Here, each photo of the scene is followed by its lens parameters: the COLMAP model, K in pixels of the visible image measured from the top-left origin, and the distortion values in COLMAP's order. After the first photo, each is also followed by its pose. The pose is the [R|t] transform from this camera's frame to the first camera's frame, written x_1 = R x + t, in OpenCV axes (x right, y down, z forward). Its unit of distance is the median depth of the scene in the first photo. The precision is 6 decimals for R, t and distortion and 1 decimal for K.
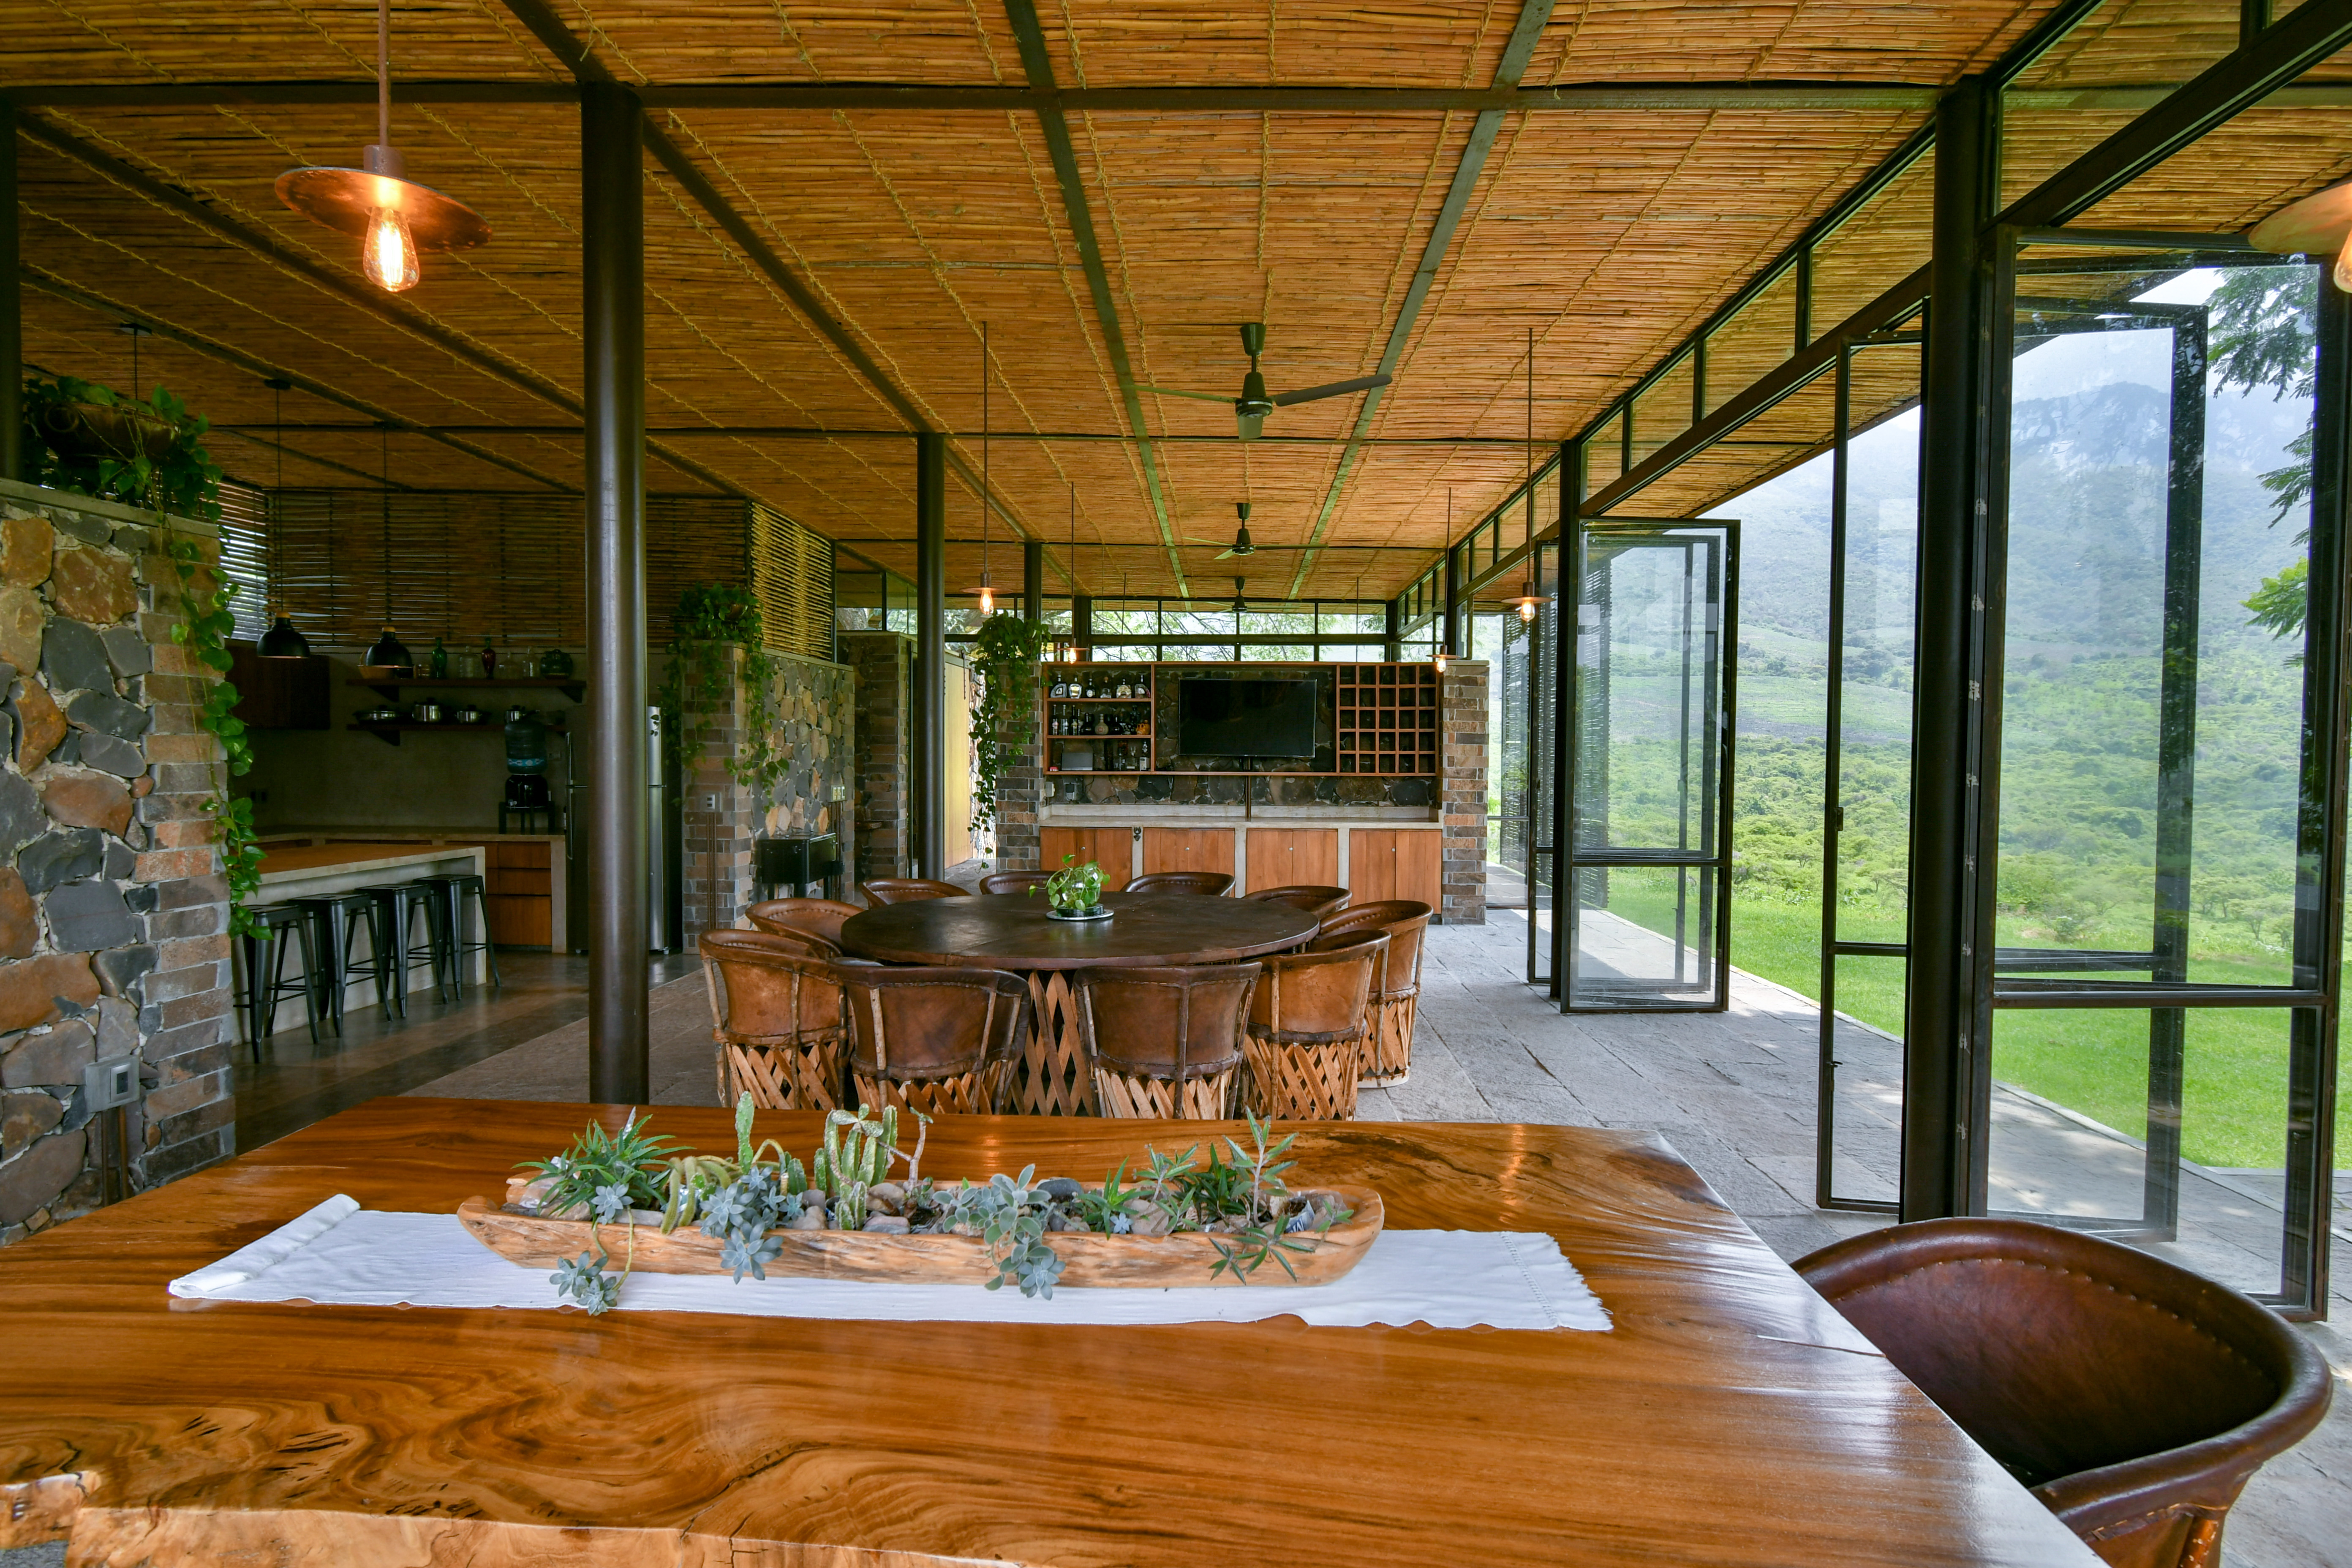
lens RADIAL K [[1219.2, 0, 1152.2], [0, 1219.2, 778.2], [0, 0, 1]] dist [0.025367, -0.000072]
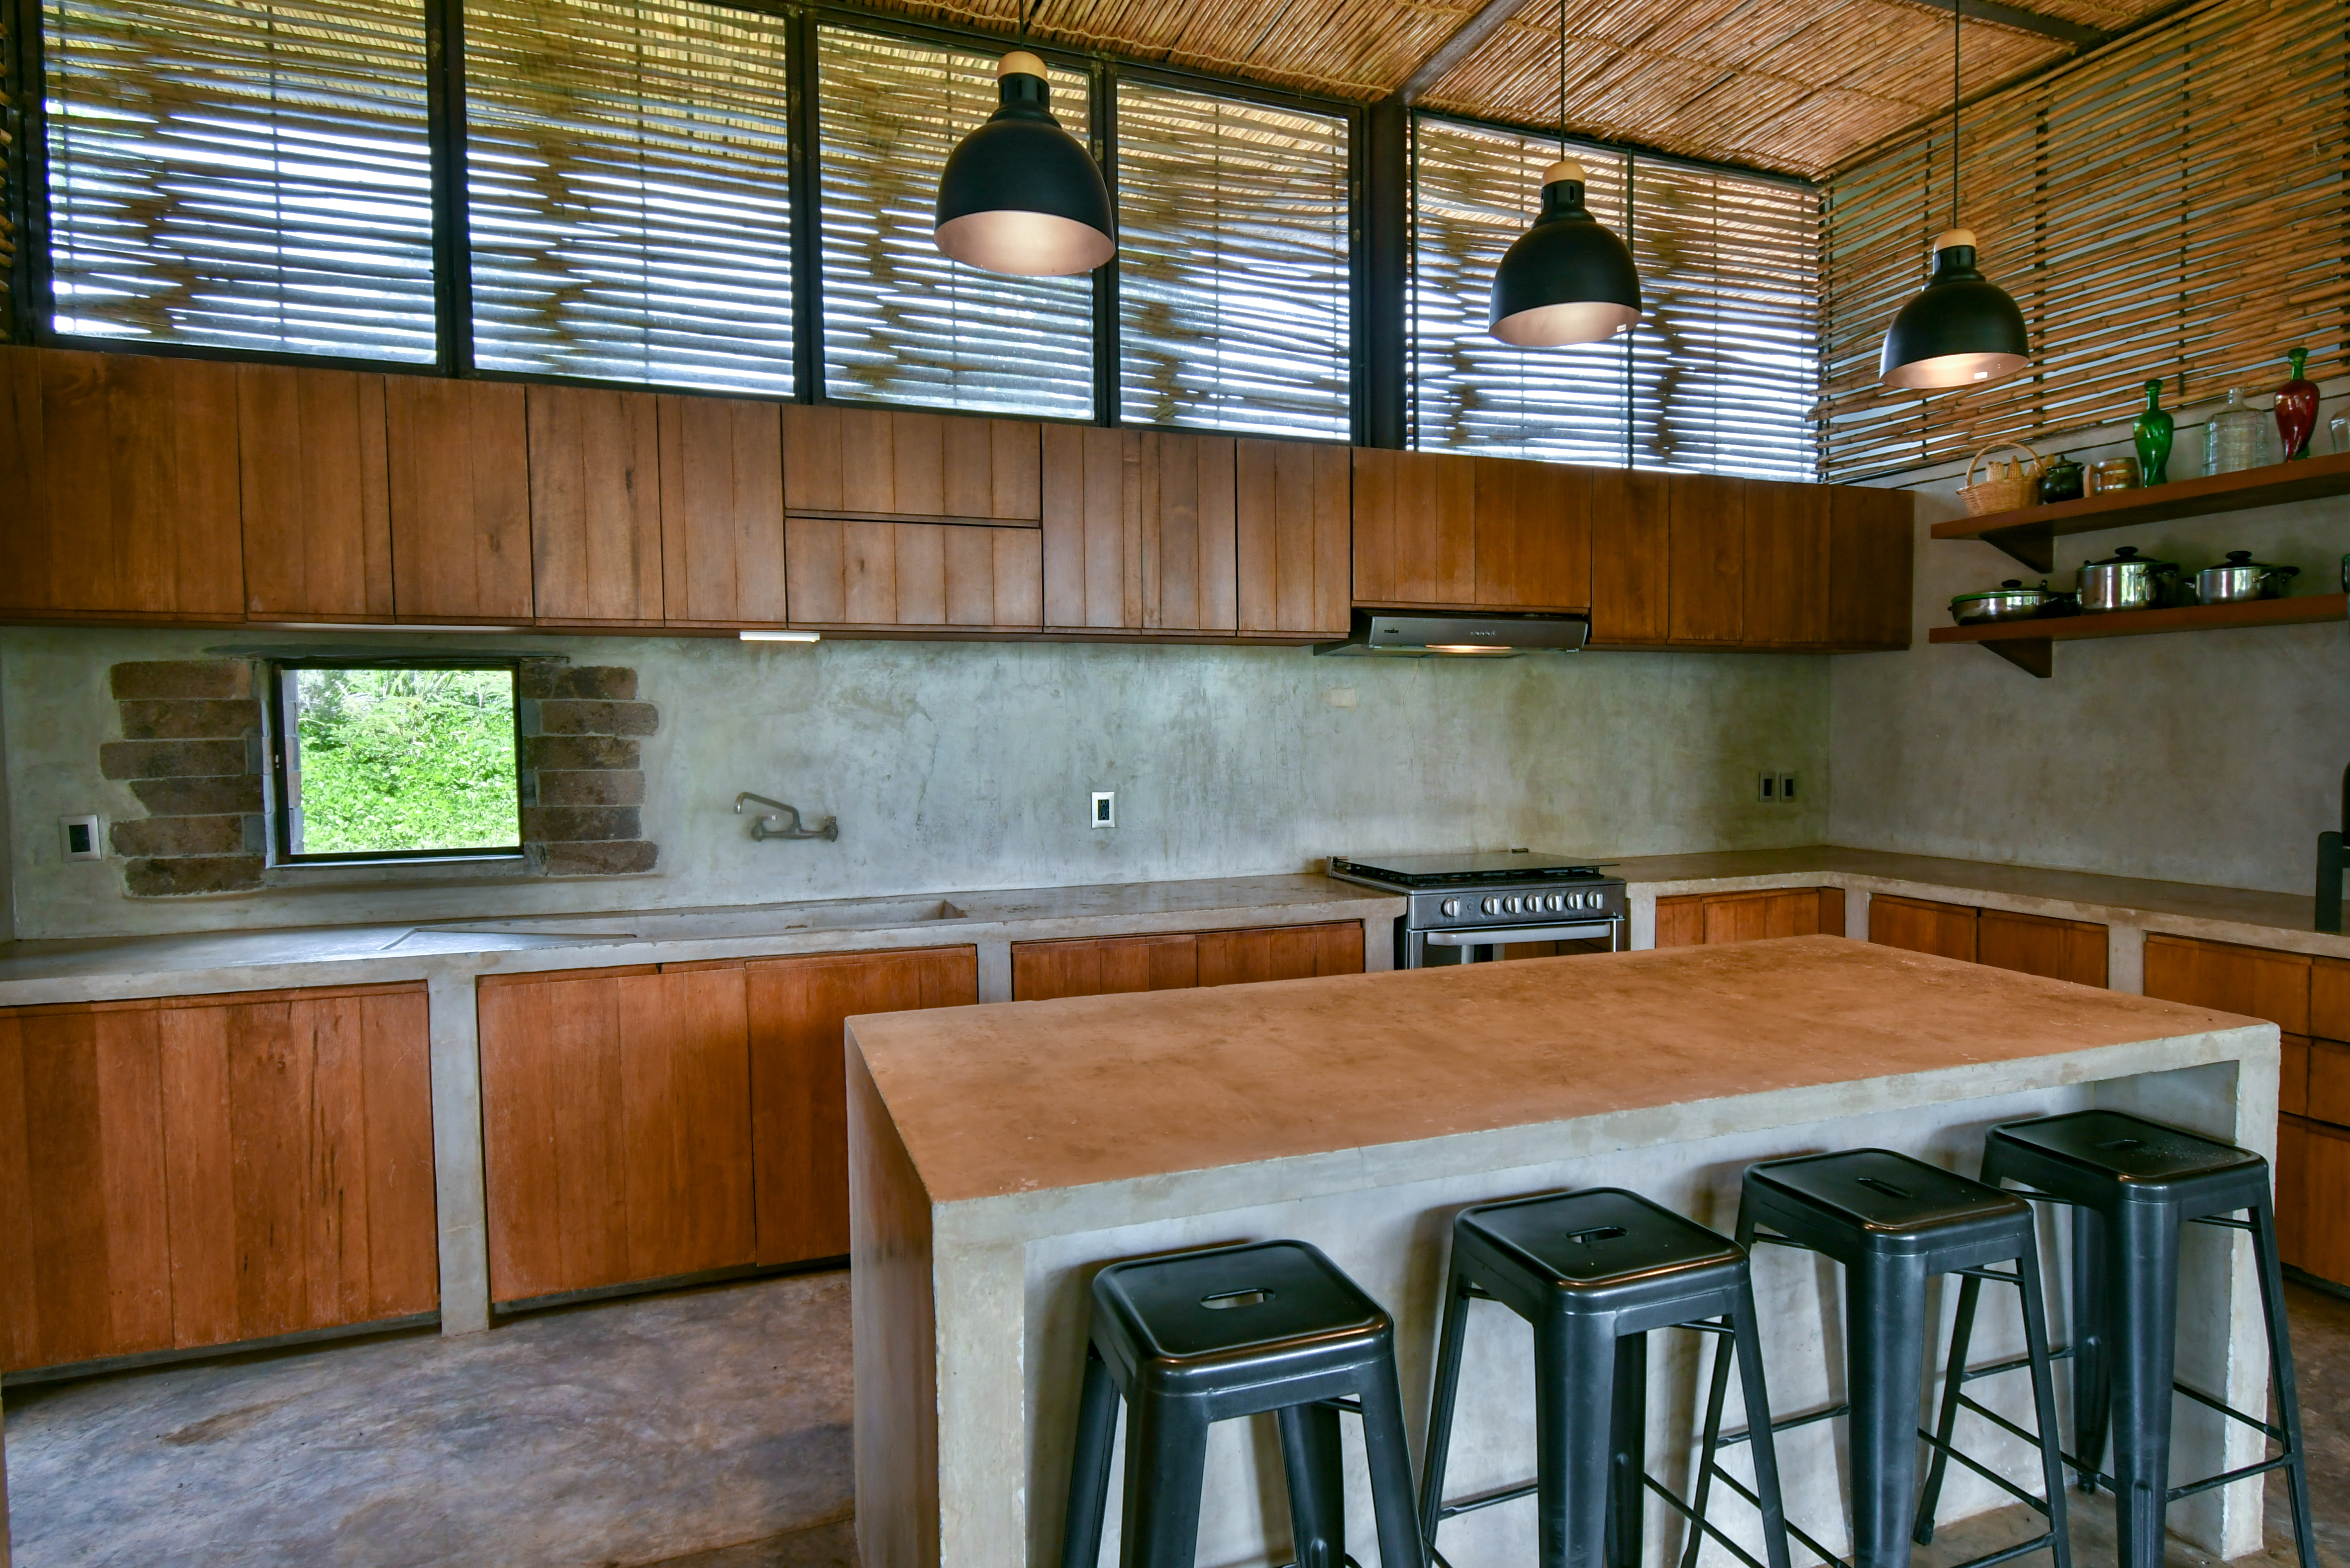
lens RADIAL K [[1354.2, 0, 1189.5], [0, 1354.2, 774.2], [0, 0, 1]] dist [-0.005945, -0.001128]
pose [[0.399206, 0.035897, -0.916158, -0.219574], [-0.011482, 0.999351, 0.034153, -0.003247], [0.916789, -0.003115, 0.399359, 0.393907]]
